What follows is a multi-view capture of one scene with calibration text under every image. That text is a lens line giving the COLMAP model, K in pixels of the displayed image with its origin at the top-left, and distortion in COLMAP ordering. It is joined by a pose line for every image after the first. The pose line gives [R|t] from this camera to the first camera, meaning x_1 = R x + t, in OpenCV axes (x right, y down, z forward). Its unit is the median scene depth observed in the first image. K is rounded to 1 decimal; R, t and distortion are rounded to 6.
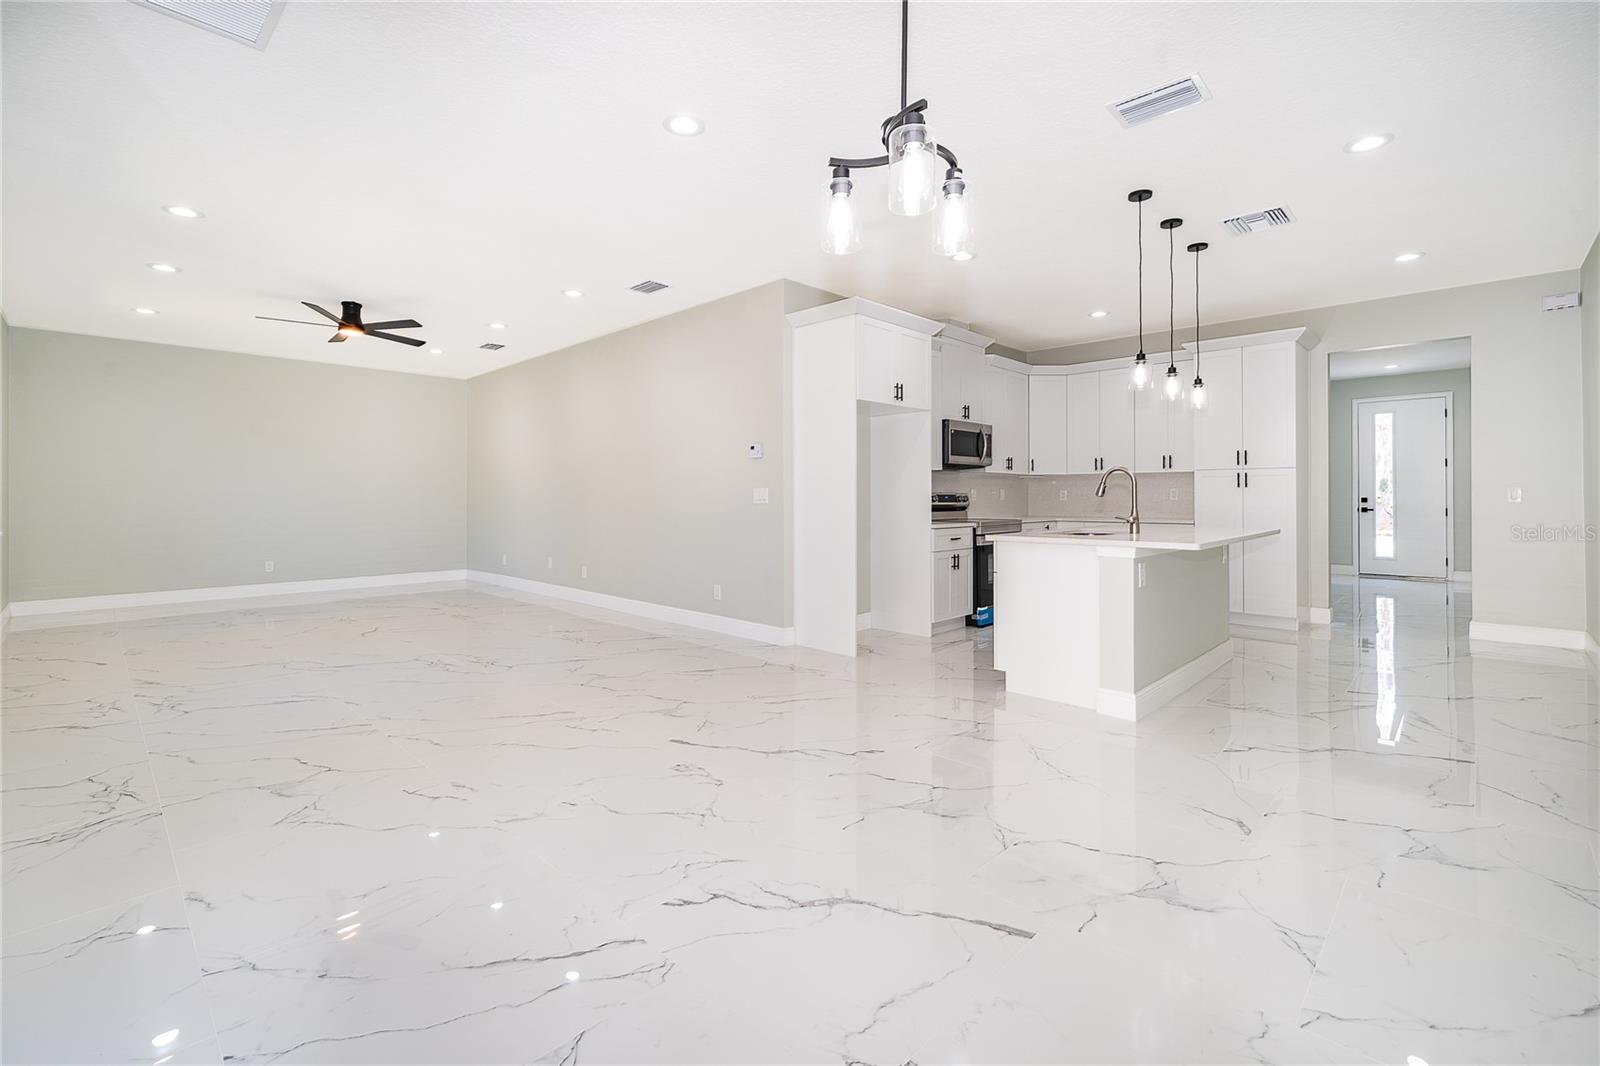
lens RADIAL K [[685.4, 0, 797.8], [0, 685.4, 498.1], [0, 0, 1]] dist [0.000459, -0.000107]
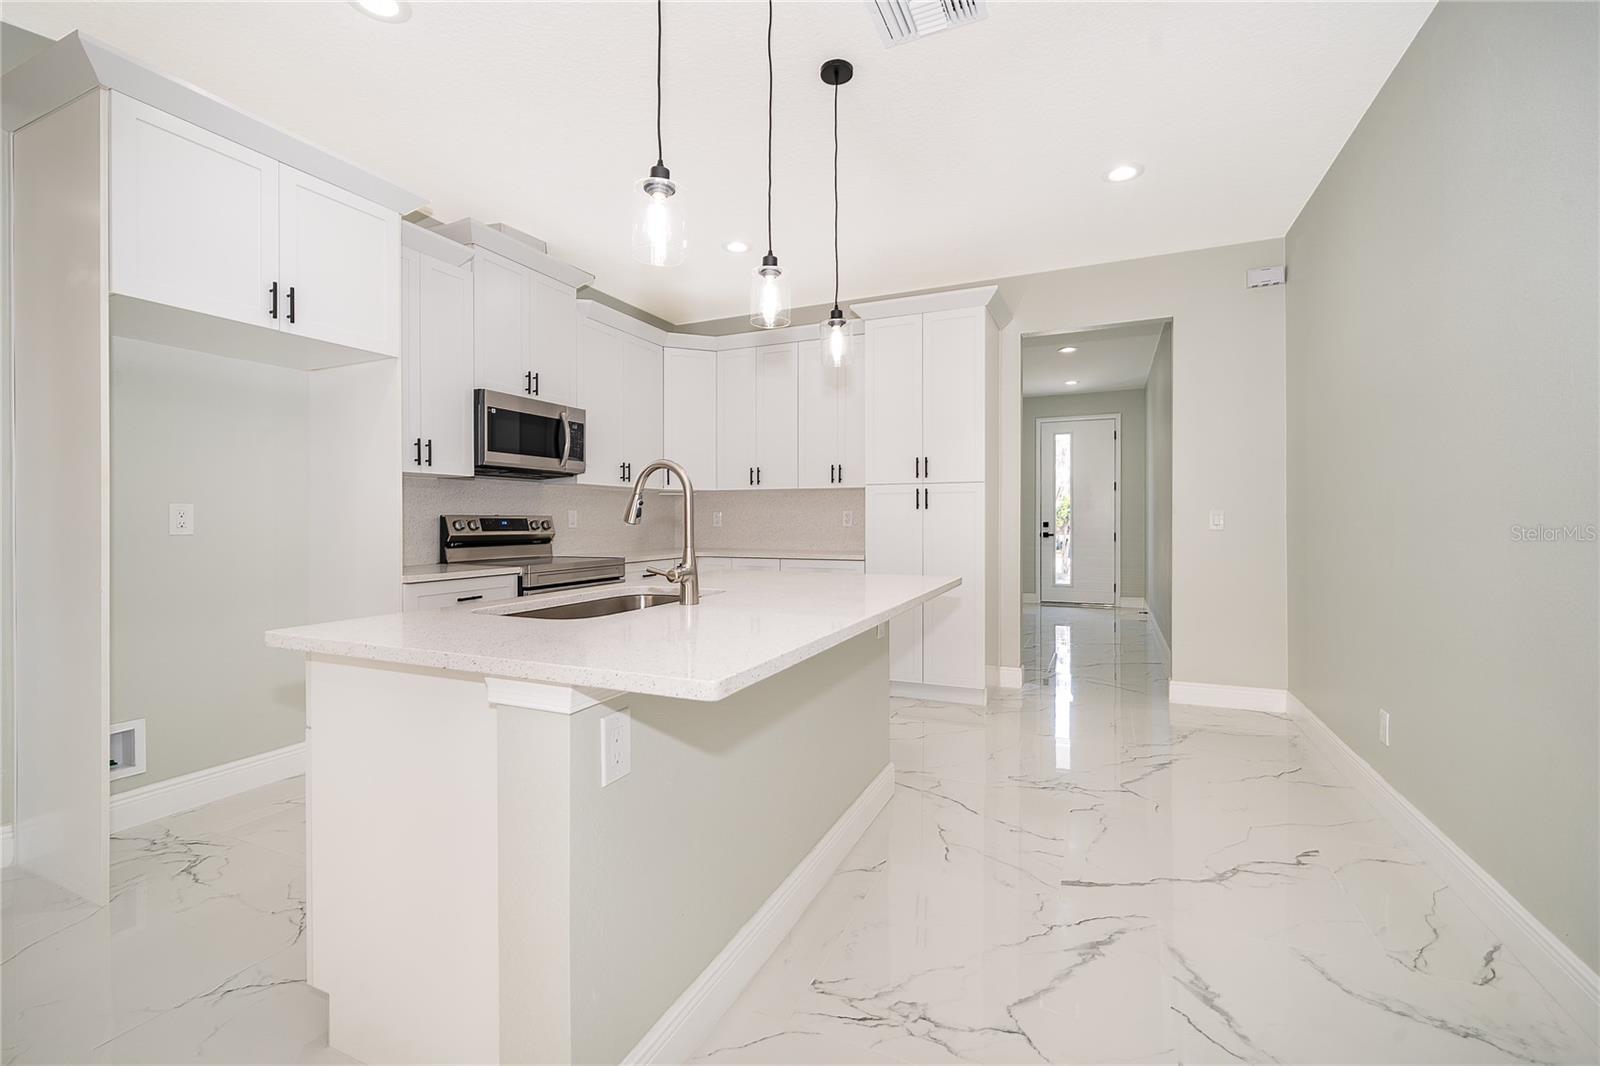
lens RADIAL K [[668.1, 0, 798.0], [0, 668.1, 526.1], [0, 0, 1]] dist [0.000890, 0.000078]
pose [[0.938276, -0.002163, 0.345881, 0.257877], [-0.000219, 0.999977, 0.006847, -0.002319], [-0.345888, -0.006500, 0.938253, 0.352047]]
